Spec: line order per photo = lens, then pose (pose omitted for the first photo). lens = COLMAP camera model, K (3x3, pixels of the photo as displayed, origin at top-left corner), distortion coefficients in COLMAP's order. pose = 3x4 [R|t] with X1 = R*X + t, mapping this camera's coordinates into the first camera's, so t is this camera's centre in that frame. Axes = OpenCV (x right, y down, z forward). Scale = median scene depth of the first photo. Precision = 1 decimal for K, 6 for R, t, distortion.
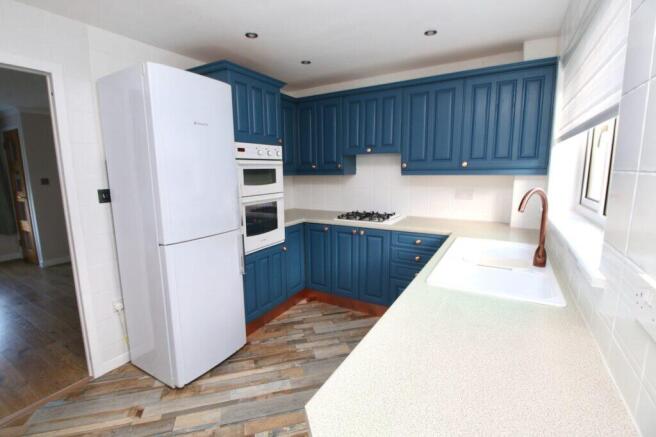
lens RADIAL K [[303.8, 0, 322.8], [0, 303.8, 217.8], [0, 0, 1]] dist [-0.017389, -0.001076]
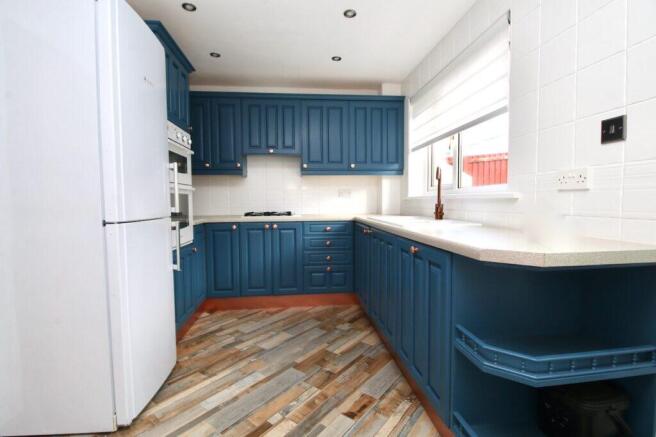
lens RADIAL K [[310.3, 0, 326.4], [0, 310.3, 216.8], [0, 0, 1]] dist [-0.001508, -0.000328]
pose [[0.798397, -0.021816, 0.601736, -0.402055], [0.092745, 0.991873, -0.087095, 0.135550], [-0.594946, 0.125344, 0.793932, 0.052426]]
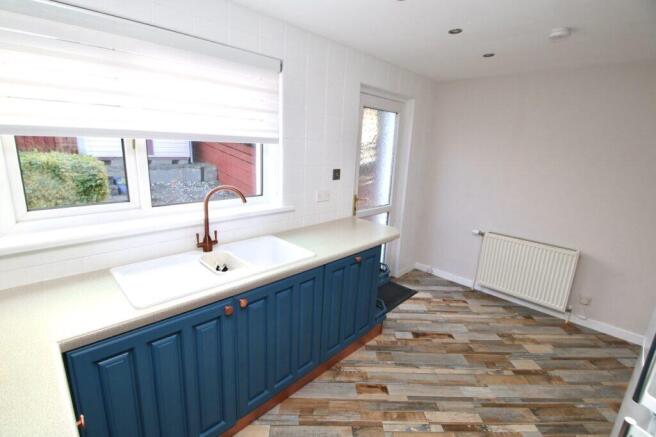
lens RADIAL K [[303.8, 0, 322.8], [0, 303.8, 217.8], [0, 0, 1]] dist [-0.017389, -0.001076]
pose [[-0.970876, -0.081647, 0.225240, 0.006235], [0.009324, 0.926552, 0.376052, -0.239357], [-0.239400, 0.367200, -0.898806, 1.131677]]
